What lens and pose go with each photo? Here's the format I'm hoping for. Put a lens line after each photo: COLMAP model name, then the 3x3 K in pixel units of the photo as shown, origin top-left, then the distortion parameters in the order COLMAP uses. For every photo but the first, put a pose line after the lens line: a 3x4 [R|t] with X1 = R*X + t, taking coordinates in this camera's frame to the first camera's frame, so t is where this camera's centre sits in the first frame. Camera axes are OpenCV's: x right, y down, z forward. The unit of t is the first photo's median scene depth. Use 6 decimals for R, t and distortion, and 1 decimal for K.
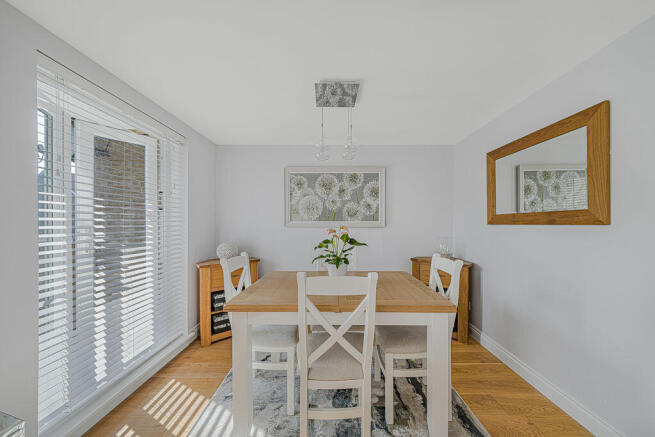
lens RADIAL K [[227.5, 0, 325.9], [0, 227.5, 221.4], [0, 0, 1]] dist [-0.002355, -0.000320]
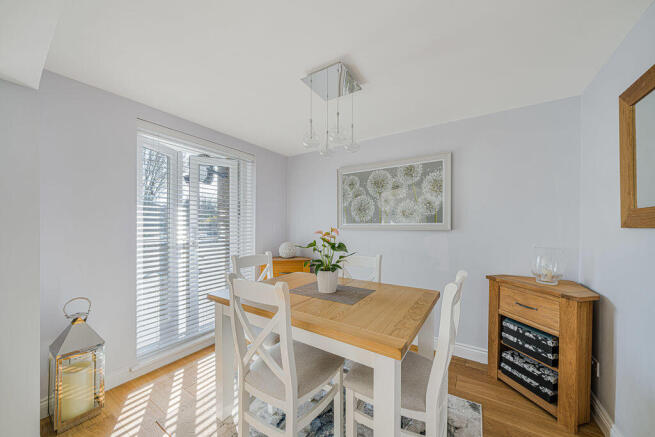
lens RADIAL K [[227.5, 0, 328.9], [0, 227.5, 223.6], [0, 0, 1]] dist [-0.002355, -0.000320]
pose [[0.851537, -0.004836, -0.524273, 0.306524], [0.004181, 0.999988, -0.002433, 0.002362], [0.524278, -0.000120, 0.851547, 0.136846]]
